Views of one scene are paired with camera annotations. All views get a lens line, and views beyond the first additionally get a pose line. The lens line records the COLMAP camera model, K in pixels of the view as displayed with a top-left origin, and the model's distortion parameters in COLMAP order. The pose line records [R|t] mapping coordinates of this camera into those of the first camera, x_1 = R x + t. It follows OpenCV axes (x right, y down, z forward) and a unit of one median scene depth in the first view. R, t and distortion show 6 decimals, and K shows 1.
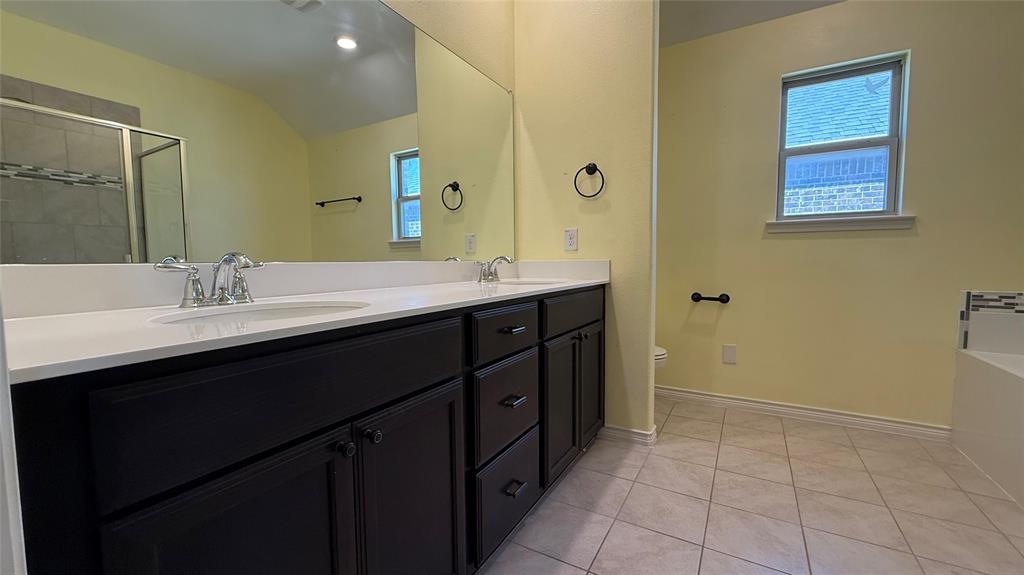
lens RADIAL K [[410.6, 0, 507.5], [0, 410.6, 283.0], [0, 0, 1]] dist [0.000008, 0.000178]
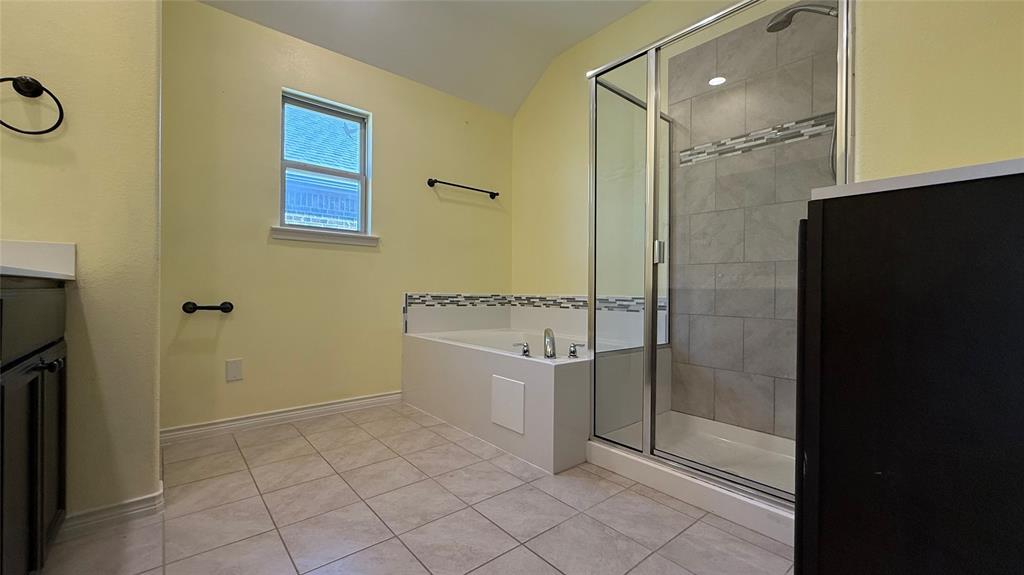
lens RADIAL K [[410.6, 0, 509.6], [0, 410.6, 285.6], [0, 0, 1]] dist [0.000008, 0.000178]
pose [[0.323549, 0.019569, 0.946009, -0.125752], [0.039300, 0.998645, -0.034099, 0.054688], [-0.945395, 0.048211, 0.322342, 0.177676]]
